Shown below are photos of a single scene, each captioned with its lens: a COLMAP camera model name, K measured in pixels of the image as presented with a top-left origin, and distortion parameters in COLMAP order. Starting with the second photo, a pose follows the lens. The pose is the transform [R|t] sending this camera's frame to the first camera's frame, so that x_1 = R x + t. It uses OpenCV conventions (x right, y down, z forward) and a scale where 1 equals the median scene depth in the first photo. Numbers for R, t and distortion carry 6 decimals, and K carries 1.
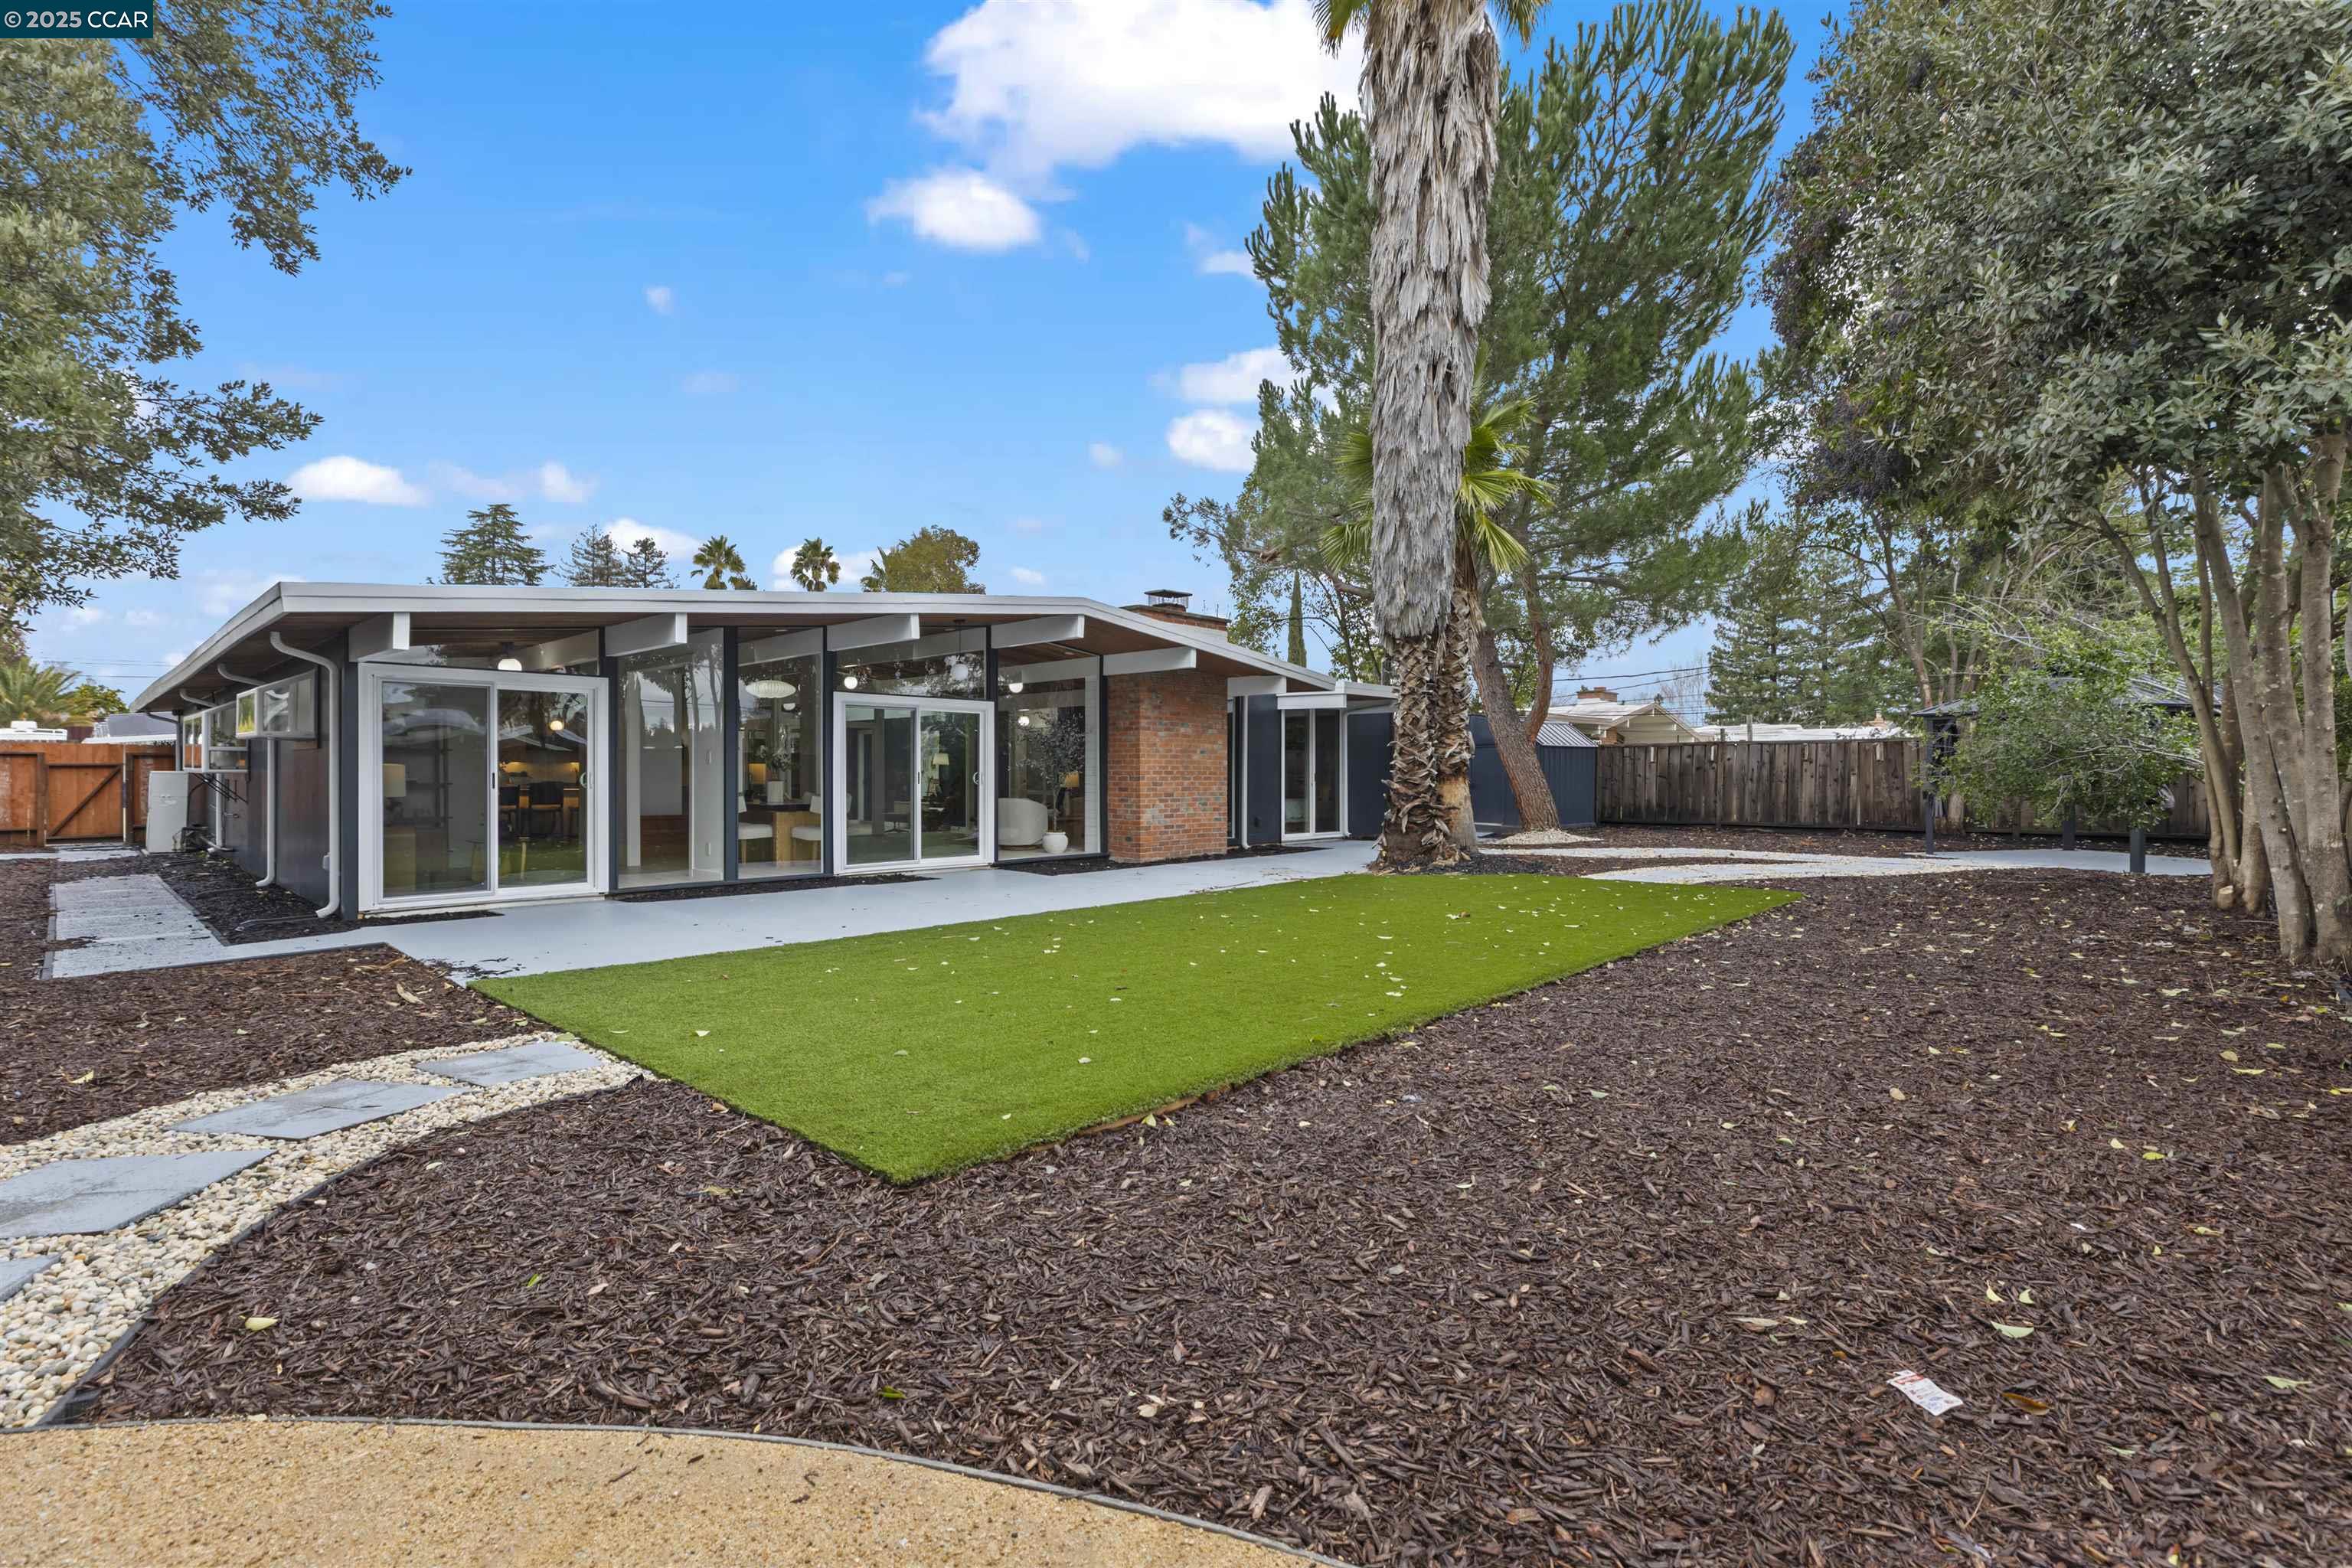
lens RADIAL K [[1053.5, 0, 1178.5], [0, 1053.5, 785.4], [0, 0, 1]] dist [0.002860, -0.000041]
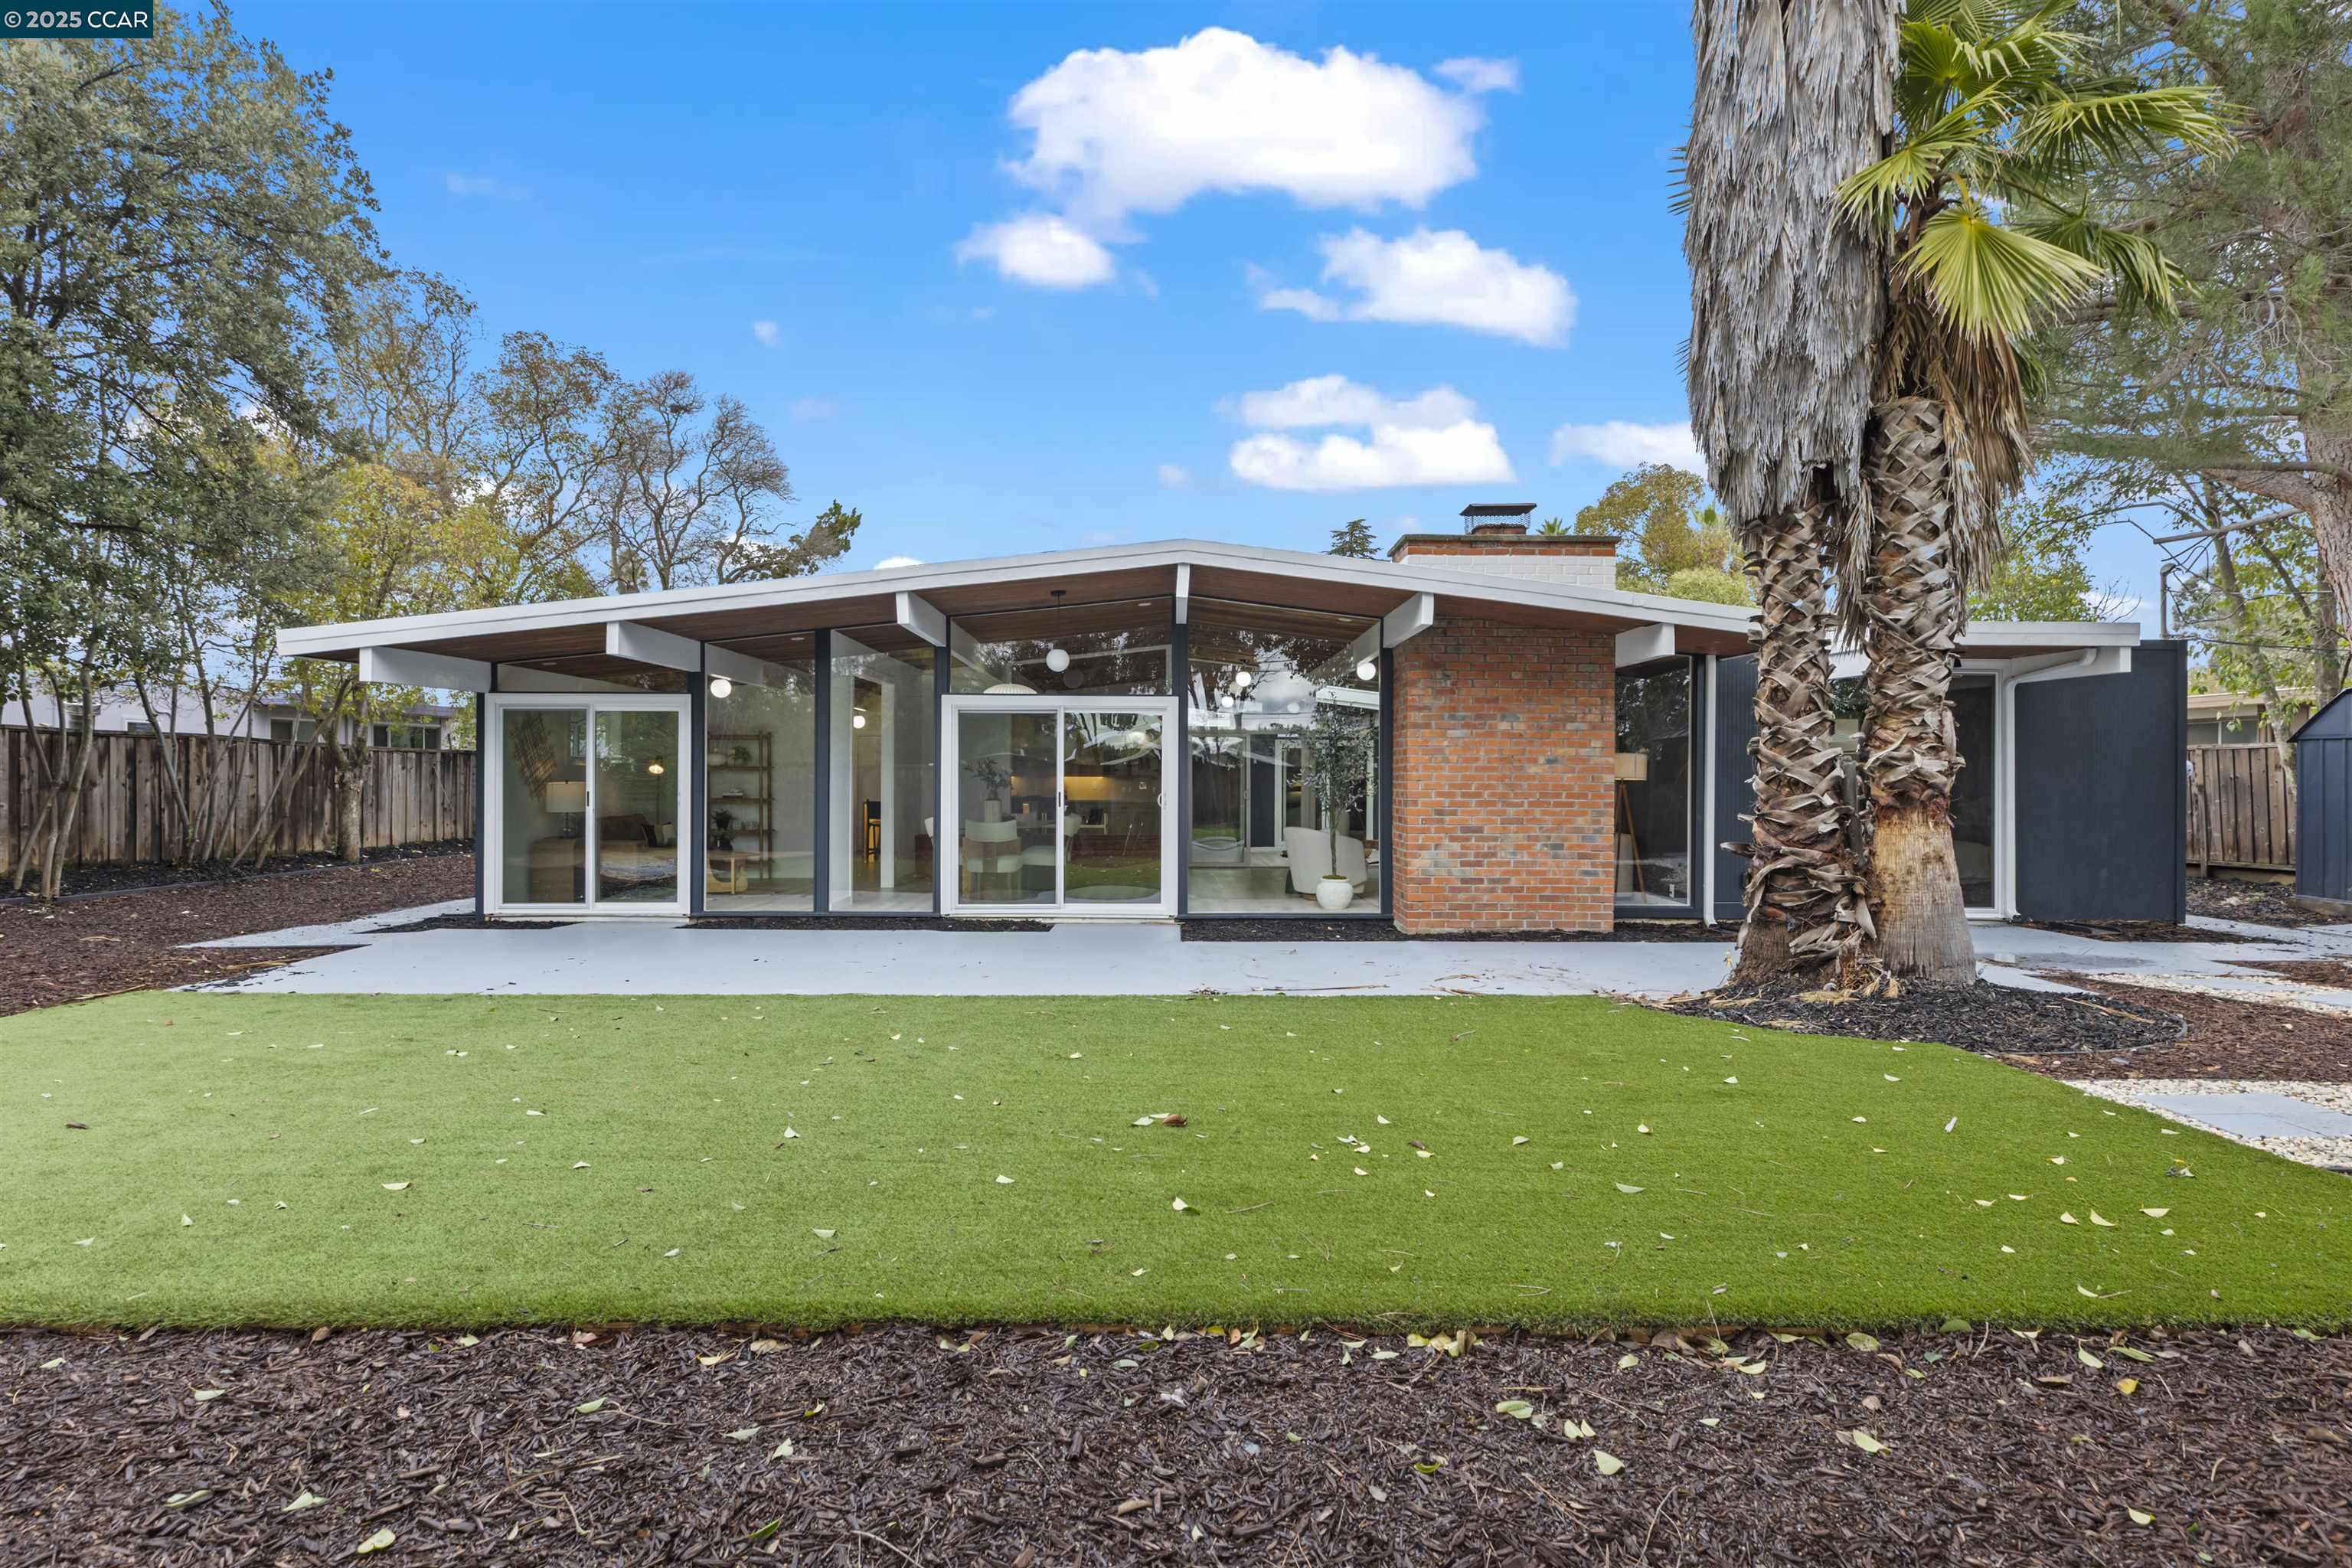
lens RADIAL K [[1200.4, 0, 1177.4], [0, 1200.4, 782.4], [0, 0, 1]] dist [-0.002841, -0.000277]
pose [[0.692838, 0.003066, -0.721087, 0.425312], [-0.011865, 0.999904, -0.007148, -0.013426], [0.720995, 0.013508, 0.692808, 0.420097]]
